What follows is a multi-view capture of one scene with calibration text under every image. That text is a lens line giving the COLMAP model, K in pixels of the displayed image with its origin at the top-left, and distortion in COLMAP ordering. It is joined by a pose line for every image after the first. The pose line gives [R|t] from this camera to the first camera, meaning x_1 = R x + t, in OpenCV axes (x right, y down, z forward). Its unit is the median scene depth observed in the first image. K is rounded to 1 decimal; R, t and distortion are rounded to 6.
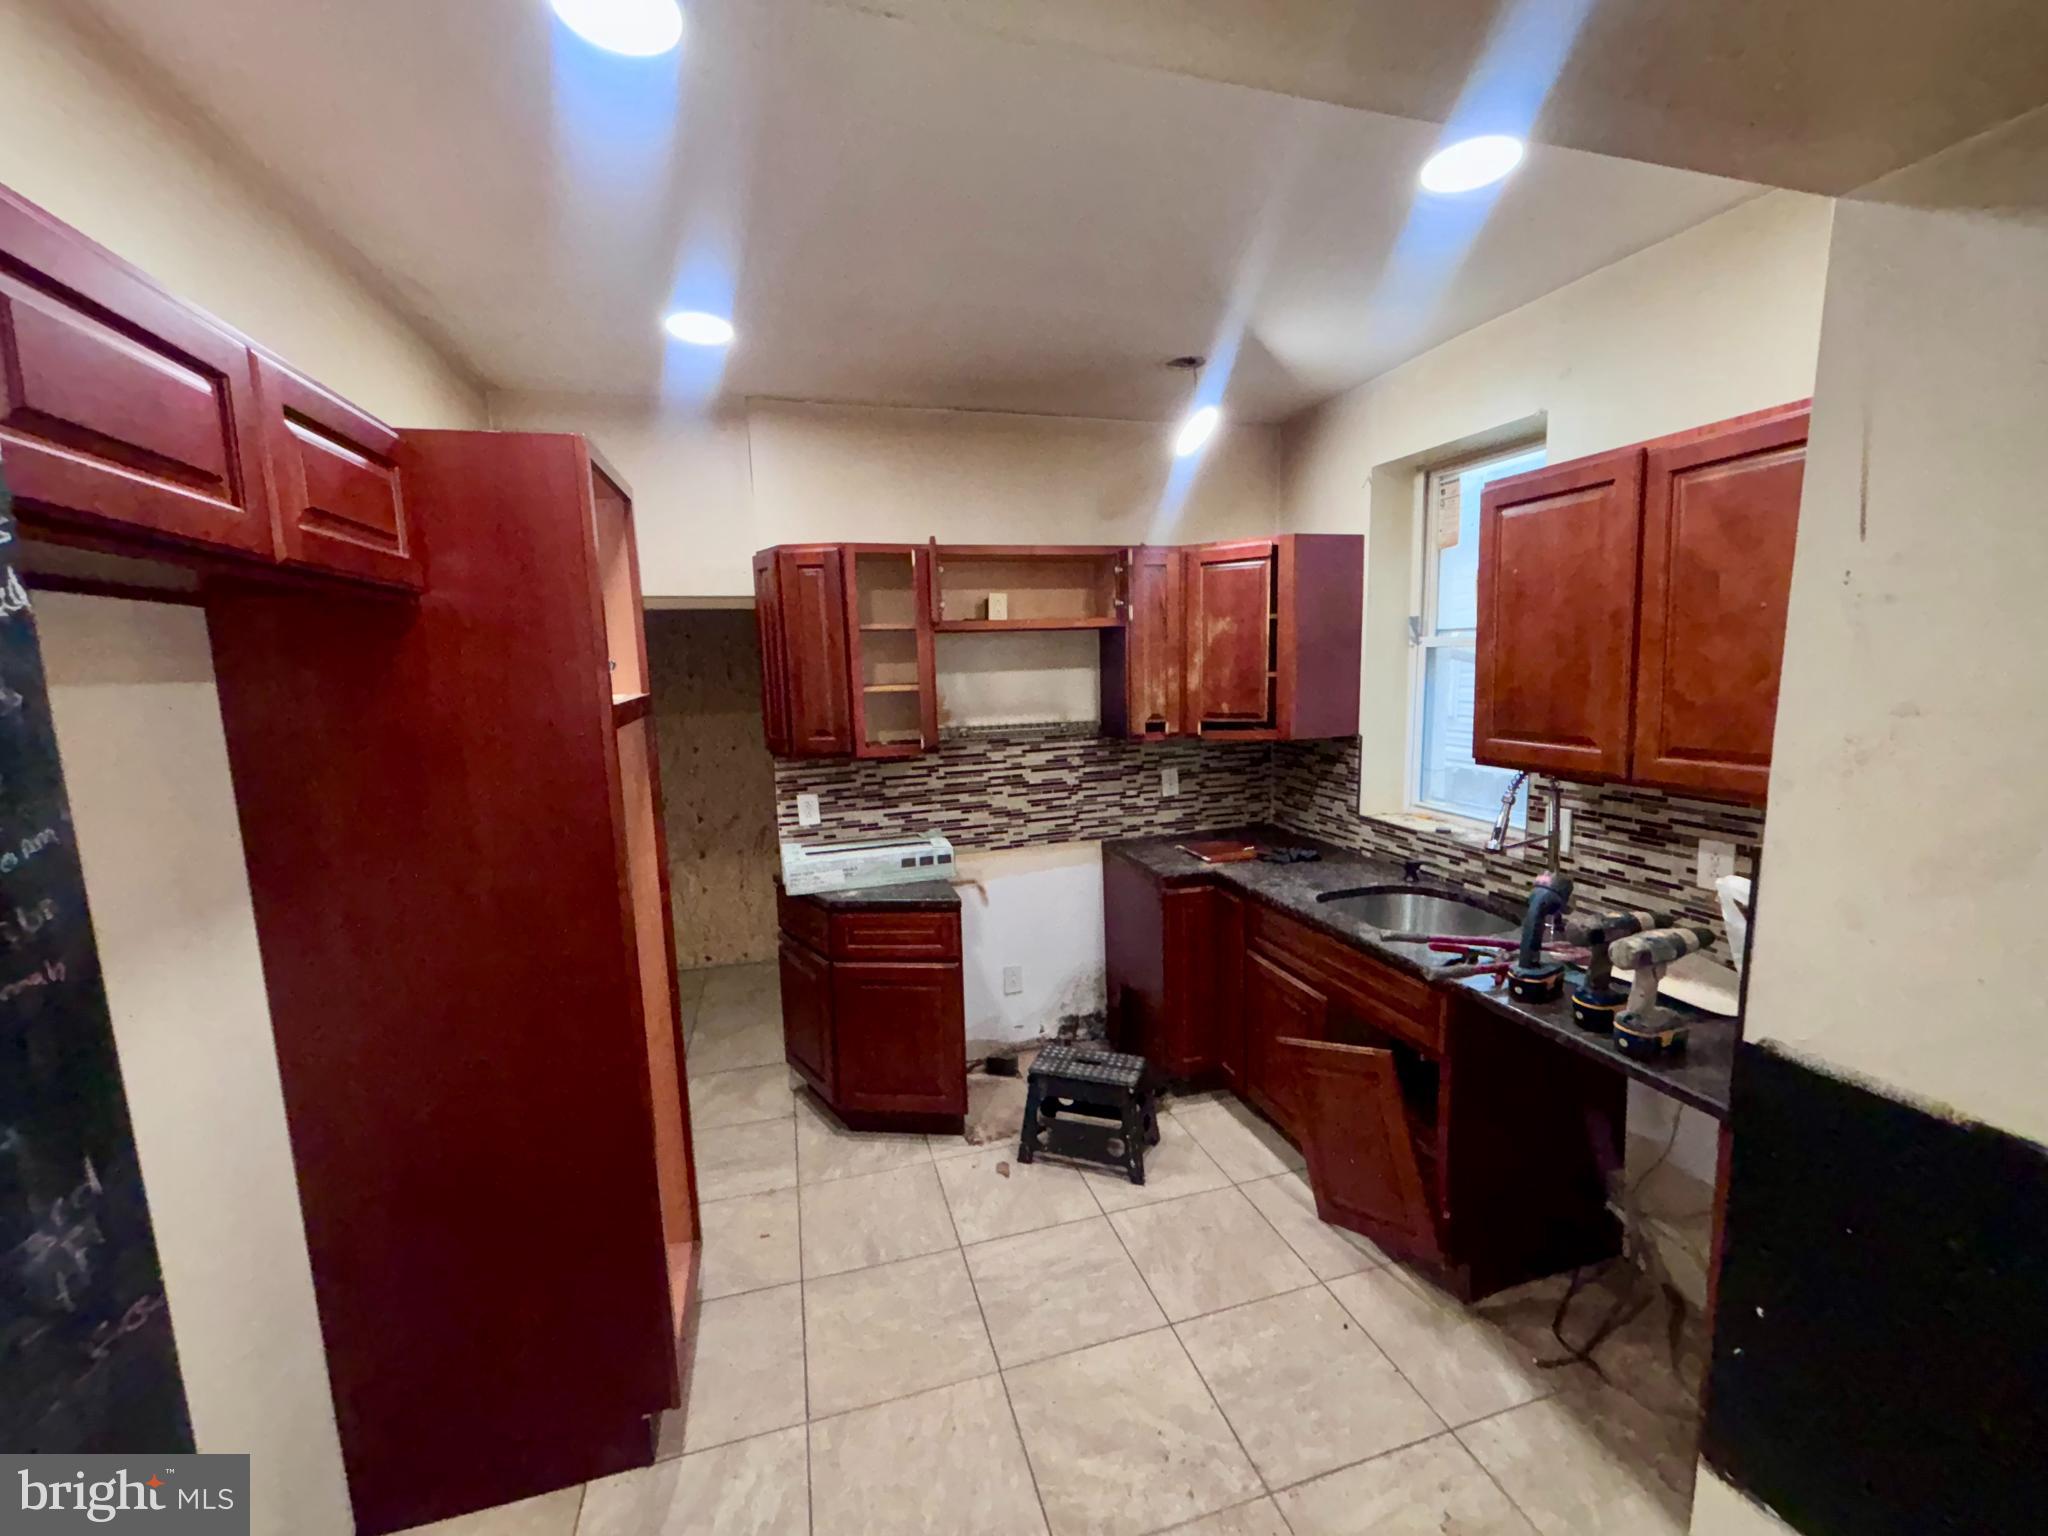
lens RADIAL K [[813.2, 0, 1017.4], [0, 813.2, 754.9], [0, 0, 1]] dist [-0.009948, 0.001048]
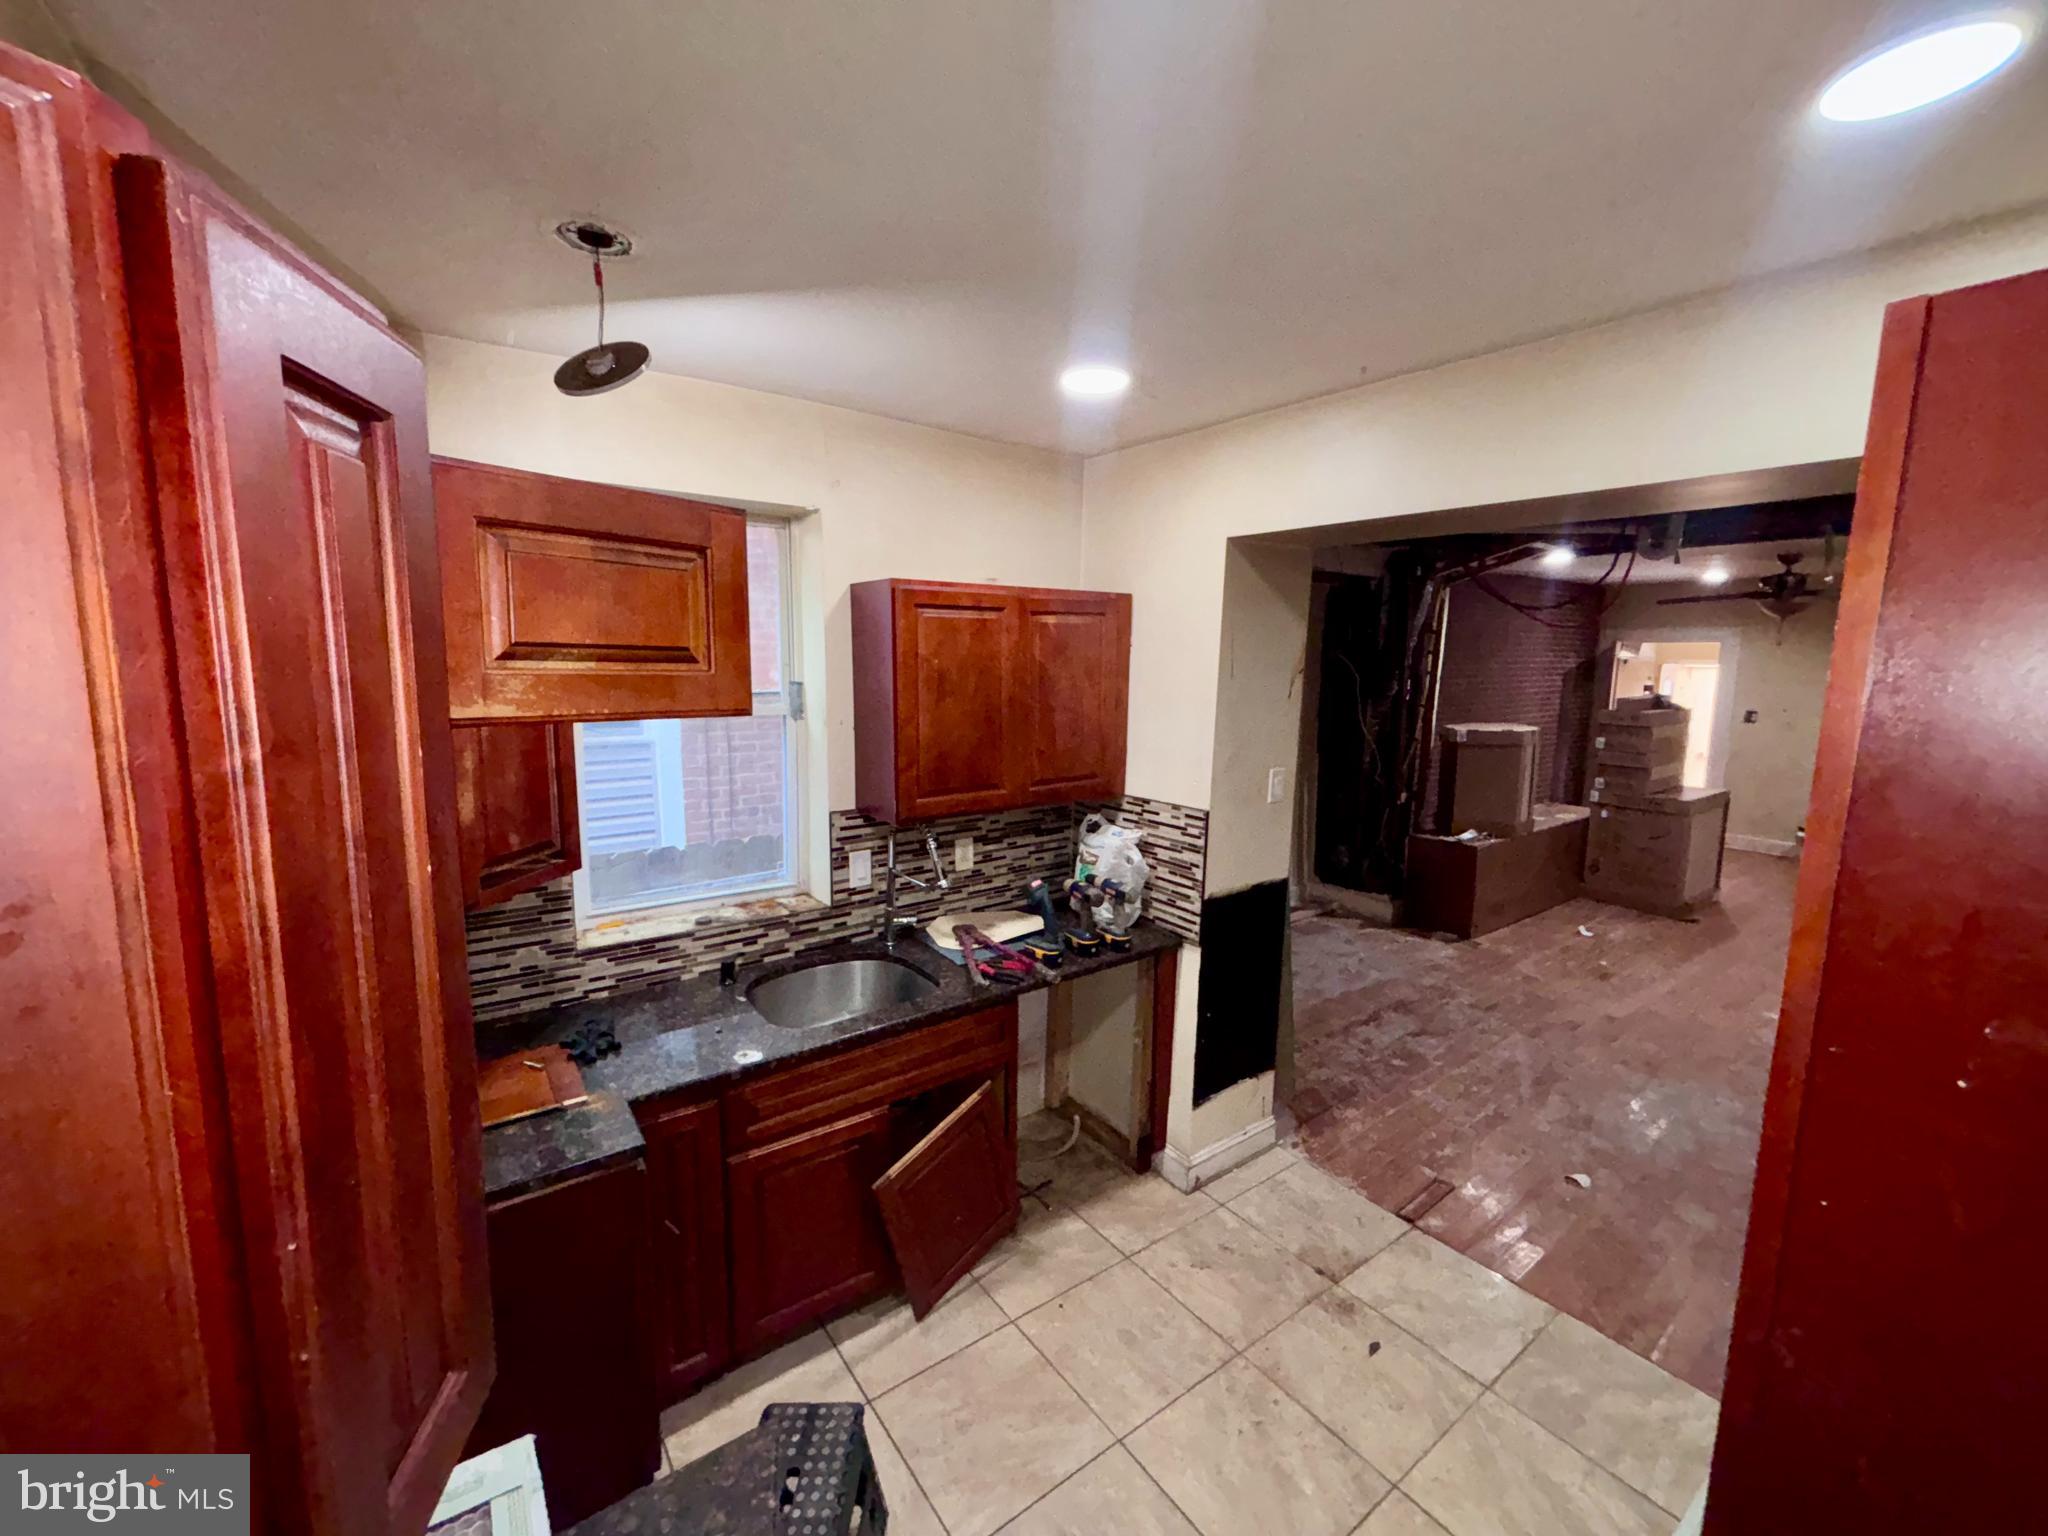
lens RADIAL K [[813.2, 0, 1013.3], [0, 813.2, 761.0], [0, 0, 1]] dist [-0.009948, 0.001048]
pose [[-0.335058, -0.098516, 0.937033, -0.471387], [0.112610, 0.983203, 0.143636, -0.193085], [-0.935444, 0.153646, -0.318336, 1.045423]]
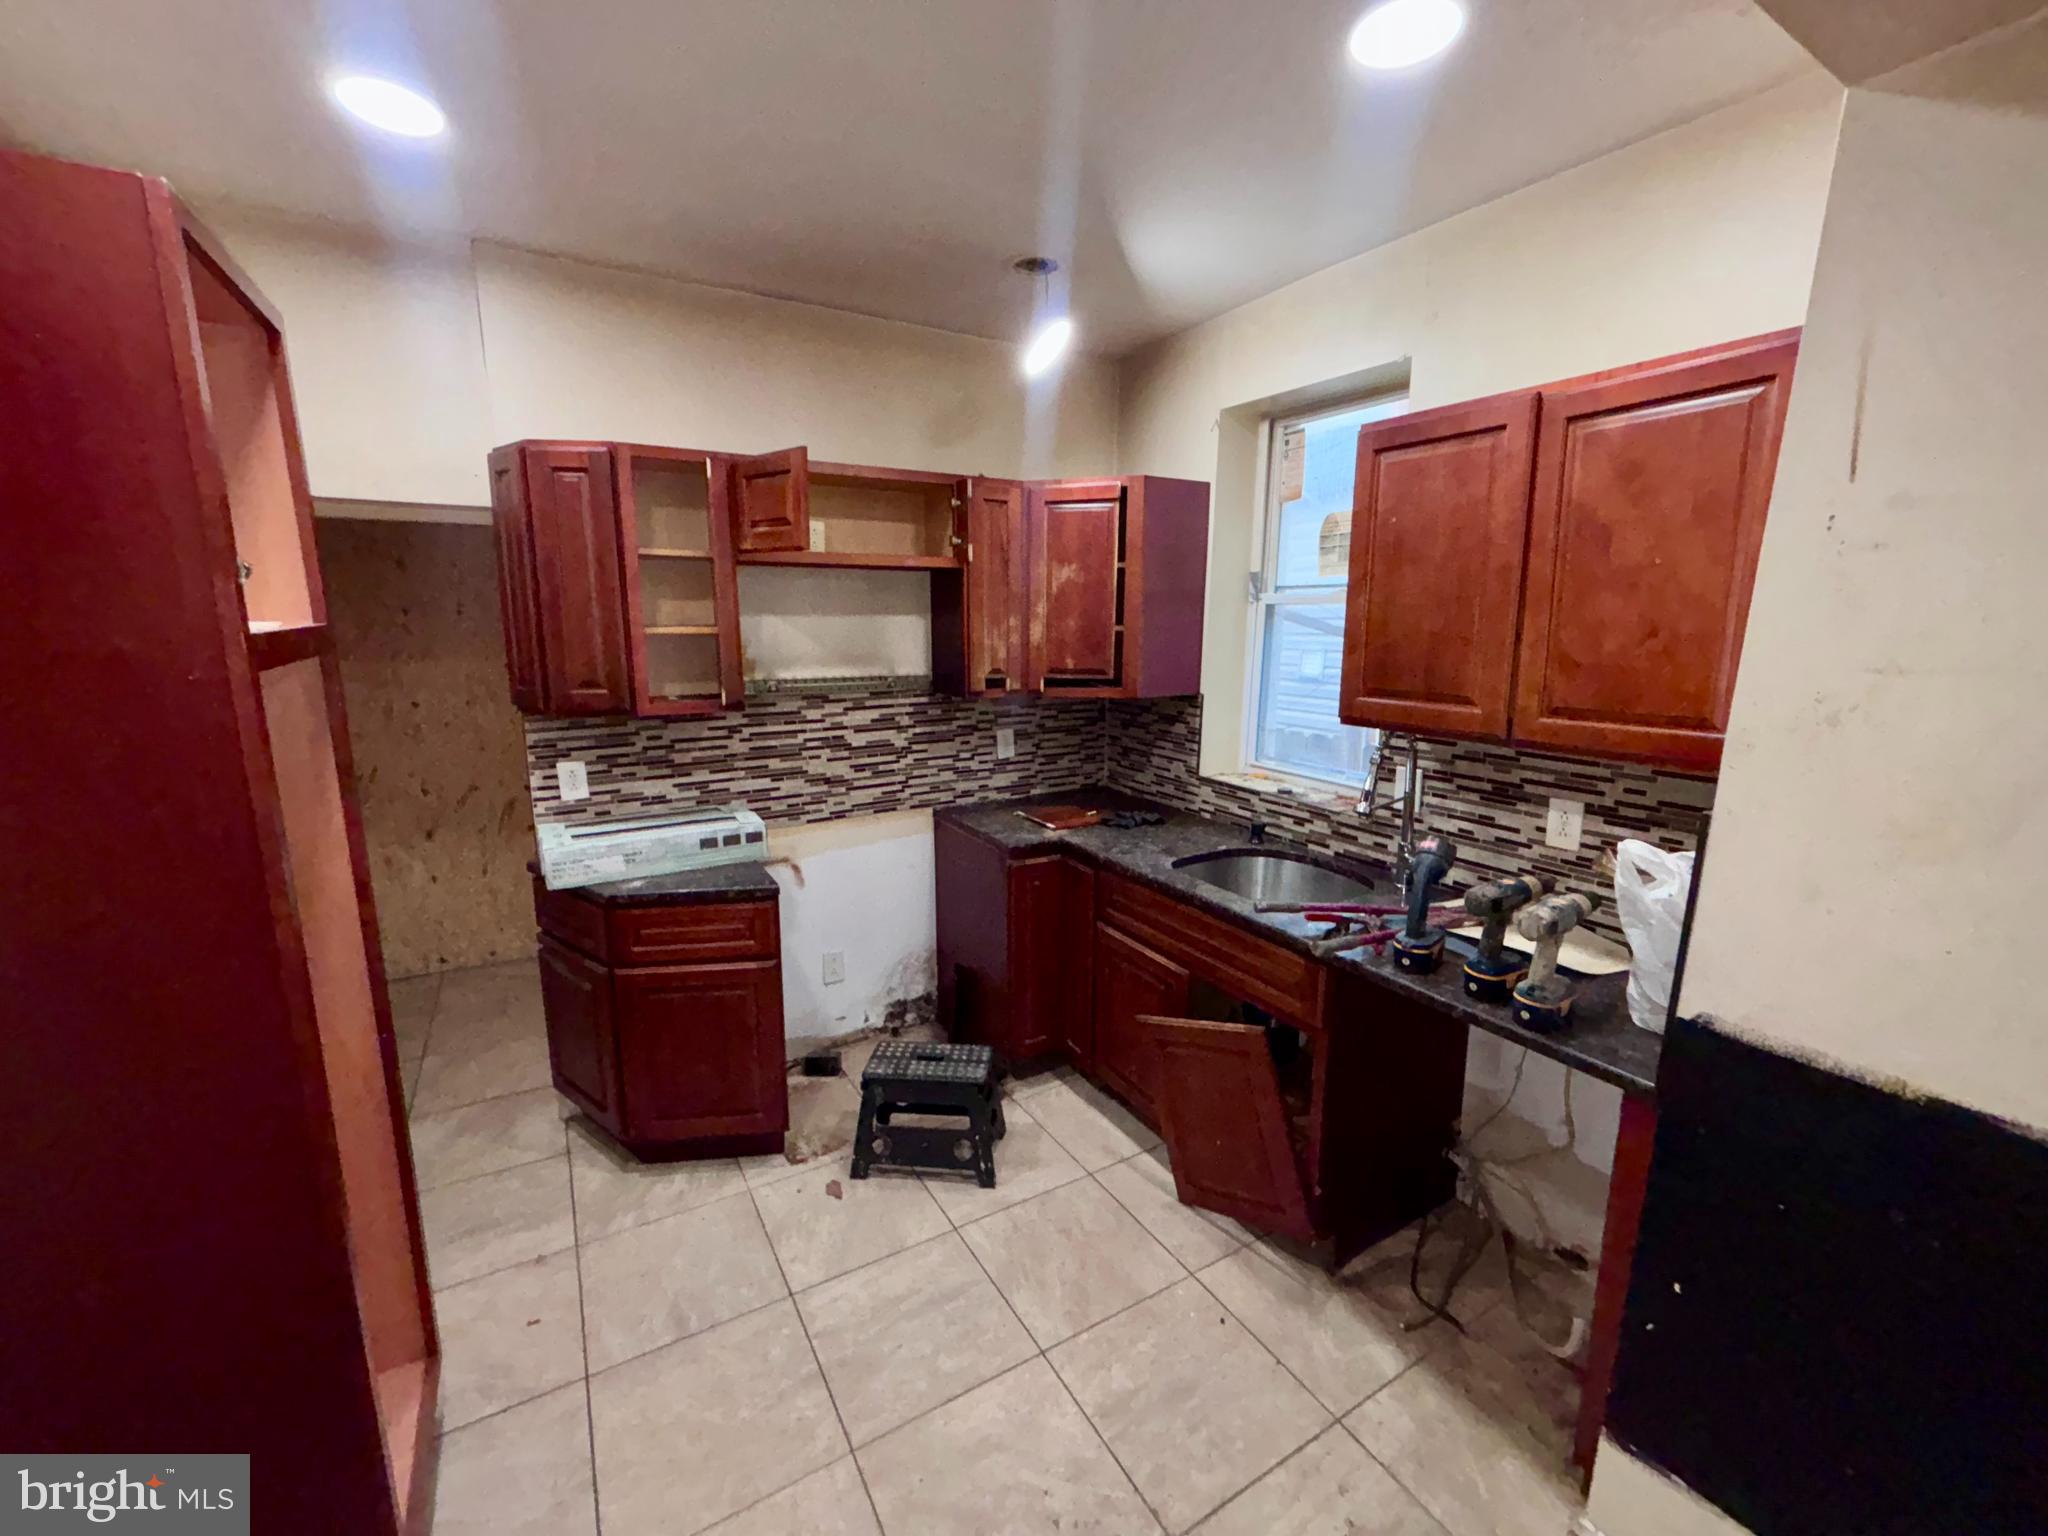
lens RADIAL K [[813.2, 0, 1014.4], [0, 813.2, 758.8], [0, 0, 1]] dist [-0.009948, 0.001048]
pose [[0.968151, -0.011957, 0.250083, -0.045100], [-0.002142, 0.998427, 0.056027, -0.000416], [-0.250359, -0.054778, 0.966602, 0.145018]]
